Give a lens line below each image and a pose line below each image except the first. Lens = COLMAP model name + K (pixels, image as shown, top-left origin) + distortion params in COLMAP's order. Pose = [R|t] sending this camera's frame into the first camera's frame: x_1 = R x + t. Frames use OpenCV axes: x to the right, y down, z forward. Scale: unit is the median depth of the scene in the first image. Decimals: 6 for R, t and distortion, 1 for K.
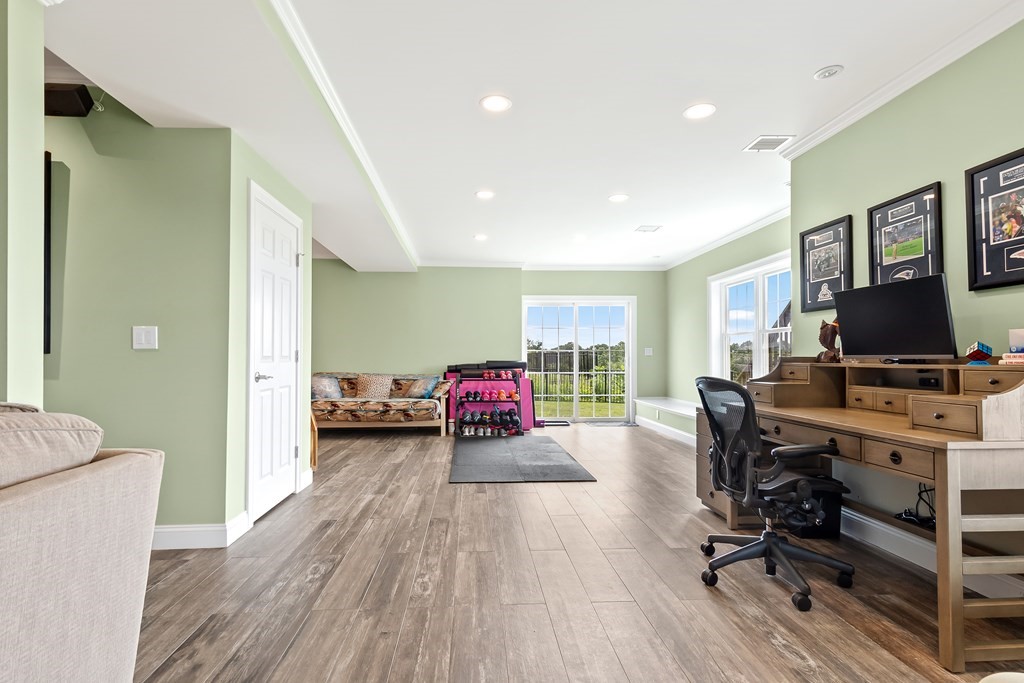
lens RADIAL K [[503.9, 0, 512.5], [0, 503.9, 347.7], [0, 0, 1]] dist [-0.000635, -0.000326]
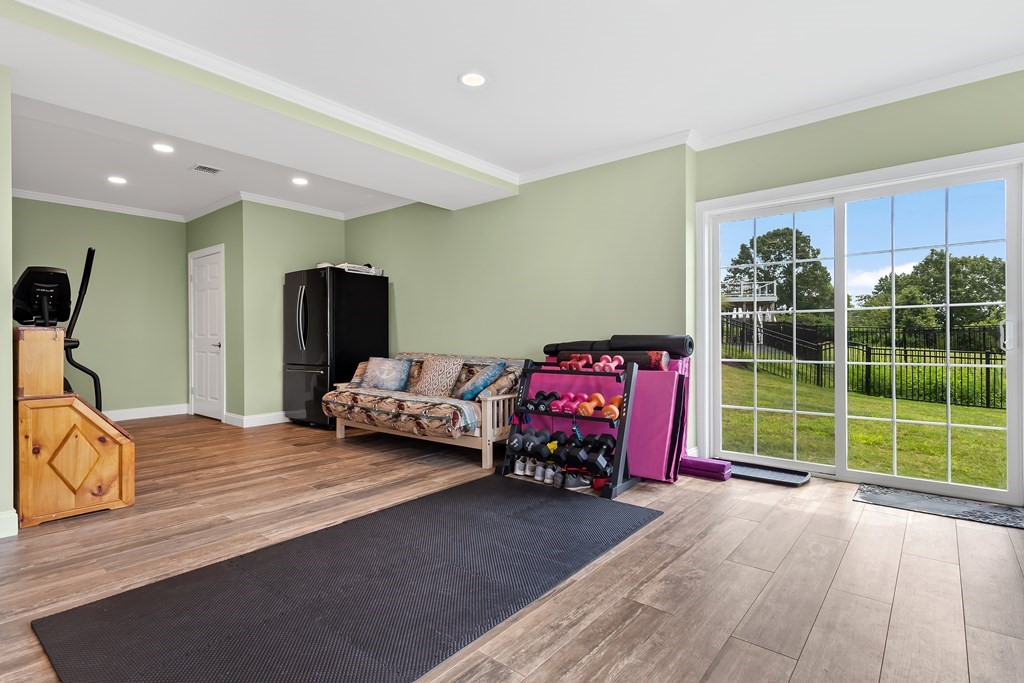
lens RADIAL K [[503.9, 0, 510.1], [0, 503.9, 335.3], [0, 0, 1]] dist [-0.000635, -0.000326]
pose [[0.714721, -0.007622, -0.699368, 0.276727], [0.018572, 0.999795, 0.008083, 0.022735], [0.699163, -0.018766, 0.714716, 0.621072]]
